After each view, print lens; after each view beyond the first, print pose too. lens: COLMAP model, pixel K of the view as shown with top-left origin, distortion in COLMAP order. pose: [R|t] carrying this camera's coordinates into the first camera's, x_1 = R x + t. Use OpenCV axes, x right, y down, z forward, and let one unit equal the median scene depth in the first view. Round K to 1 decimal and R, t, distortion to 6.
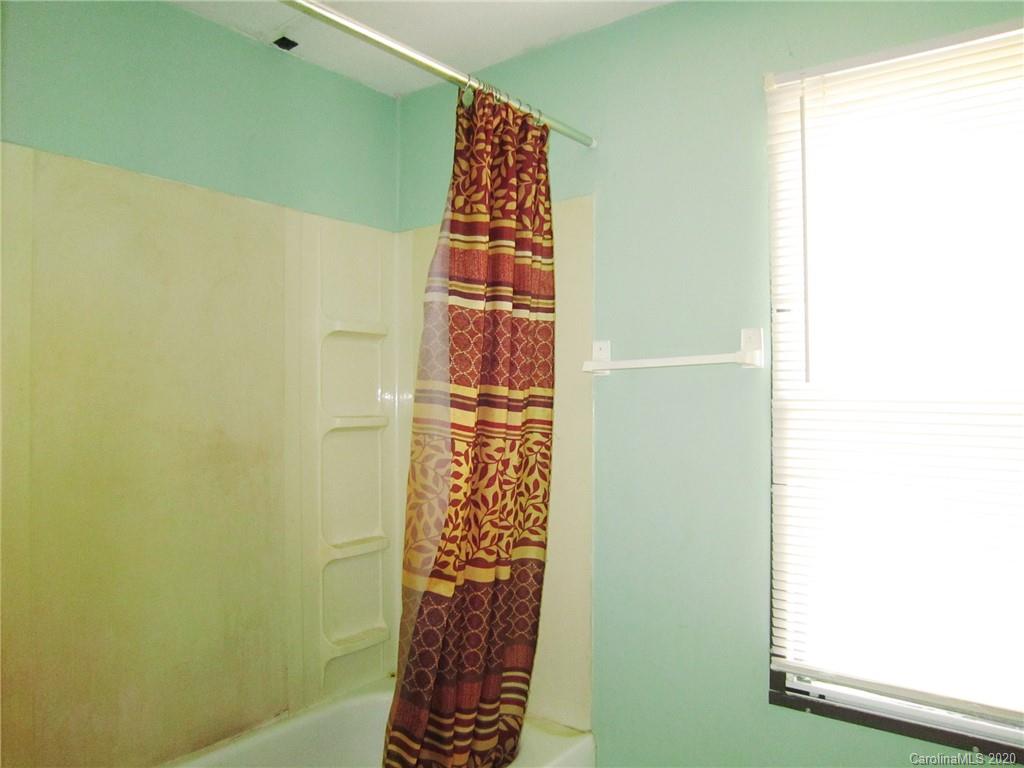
lens RADIAL K [[765.4, 0, 511.9], [0, 765.4, 384.4], [0, 0, 1]] dist [0.074538, -0.001050]
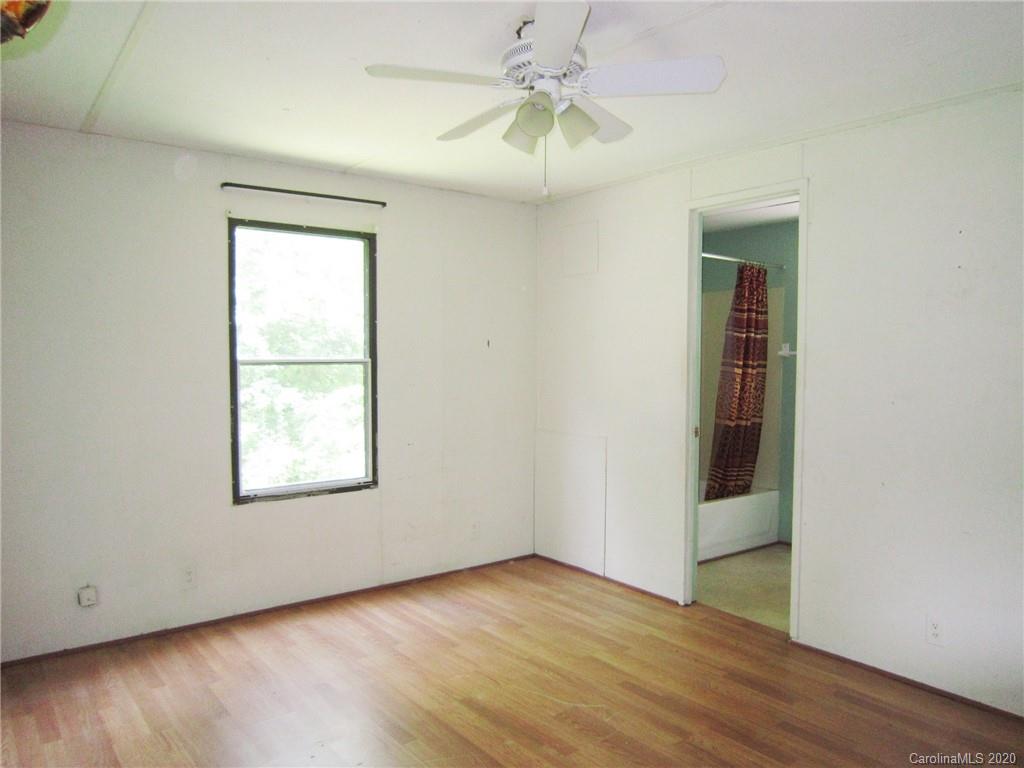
lens RADIAL K [[765.4, 0, 508.0], [0, 765.4, 384.5], [0, 0, 1]] dist [0.074538, -0.001050]
pose [[0.974250, 0.013466, -0.225067, -0.253634], [-0.001599, 0.998603, 0.052824, -0.062618], [0.225464, -0.051104, 0.972910, -2.154305]]
